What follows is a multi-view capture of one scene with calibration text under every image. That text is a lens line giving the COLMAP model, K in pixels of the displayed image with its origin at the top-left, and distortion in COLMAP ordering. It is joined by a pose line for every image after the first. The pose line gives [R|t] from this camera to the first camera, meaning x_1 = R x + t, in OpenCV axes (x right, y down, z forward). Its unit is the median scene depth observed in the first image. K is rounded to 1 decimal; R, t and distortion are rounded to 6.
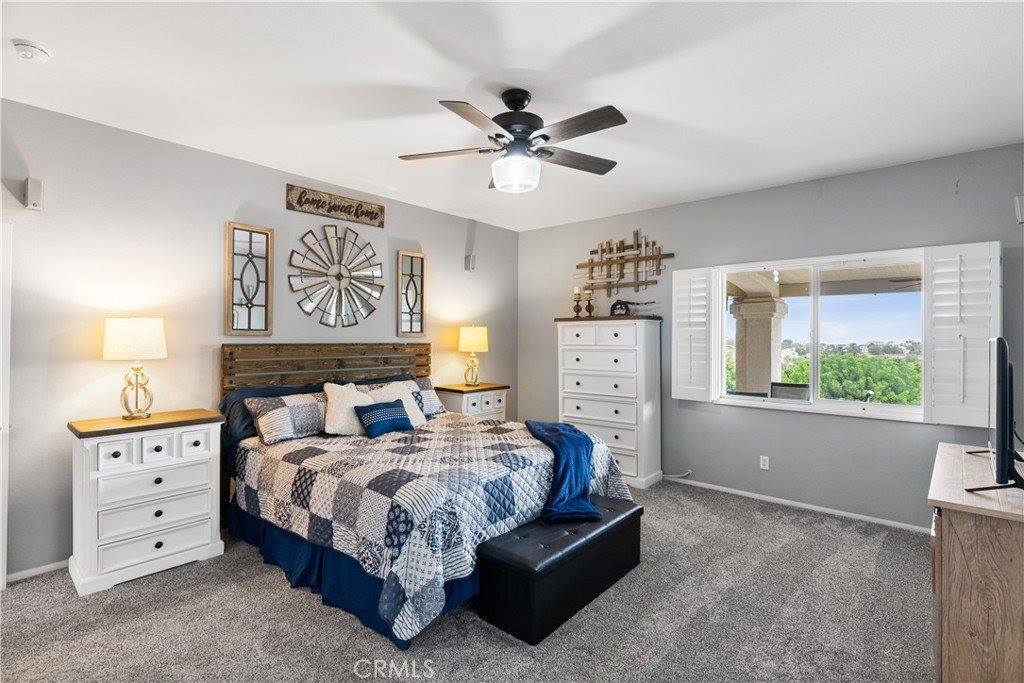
lens RADIAL K [[486.1, 0, 515.3], [0, 486.1, 338.0], [0, 0, 1]] dist [-0.002107, 0.000652]
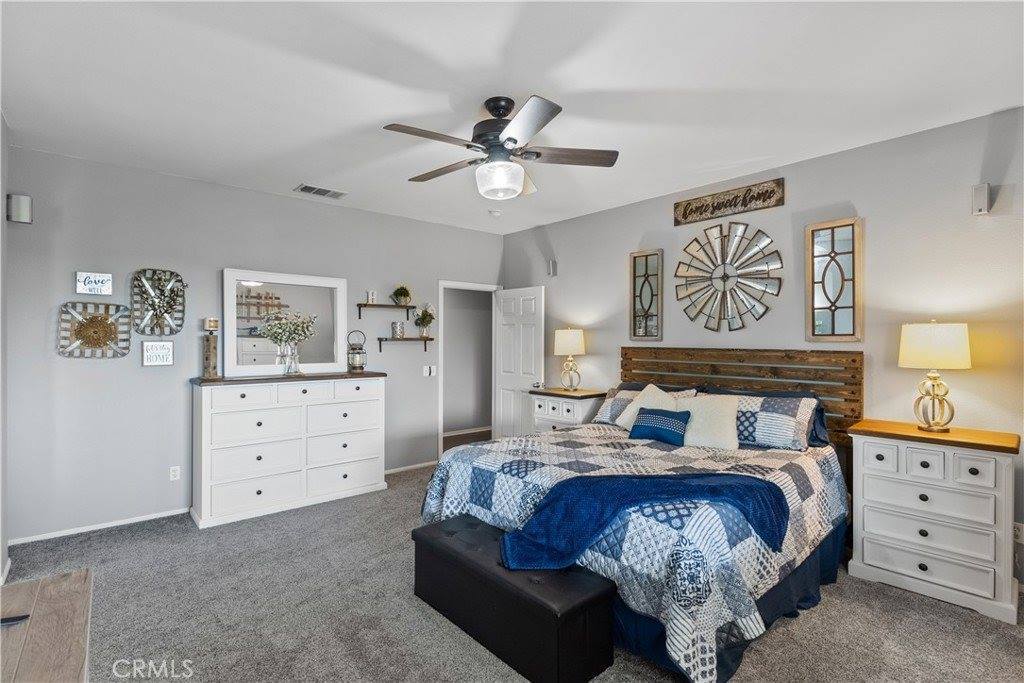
lens RADIAL K [[493.5, 0, 512.0], [0, 493.5, 341.5], [0, 0, 1]] dist [-0.000376, 0.000731]
pose [[-0.148628, -0.003291, -0.988888, 0.643762], [-0.005737, 0.999981, -0.002465, 0.001747], [0.988877, 0.005307, -0.148644, 0.743332]]
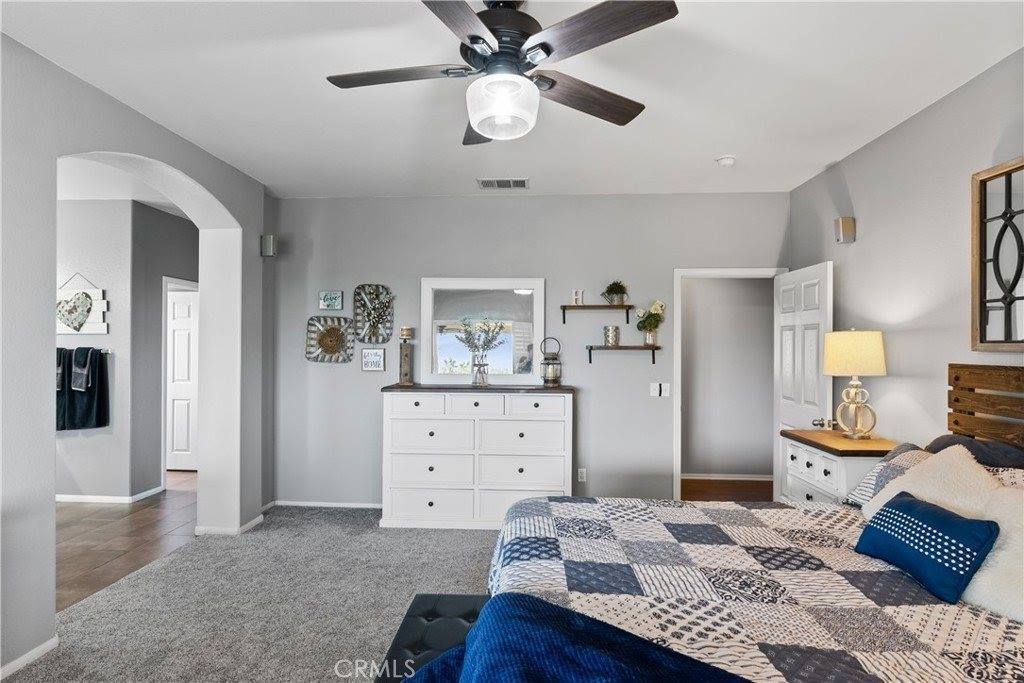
lens RADIAL K [[534.5, 0, 510.7], [0, 534.5, 345.7], [0, 0, 1]] dist [-0.002757, -0.000070]
pose [[-0.799529, -0.012211, -0.600504, 0.274516], [-0.012062, 0.999918, -0.004273, -0.002307], [0.600507, 0.003827, -0.799610, 1.008067]]
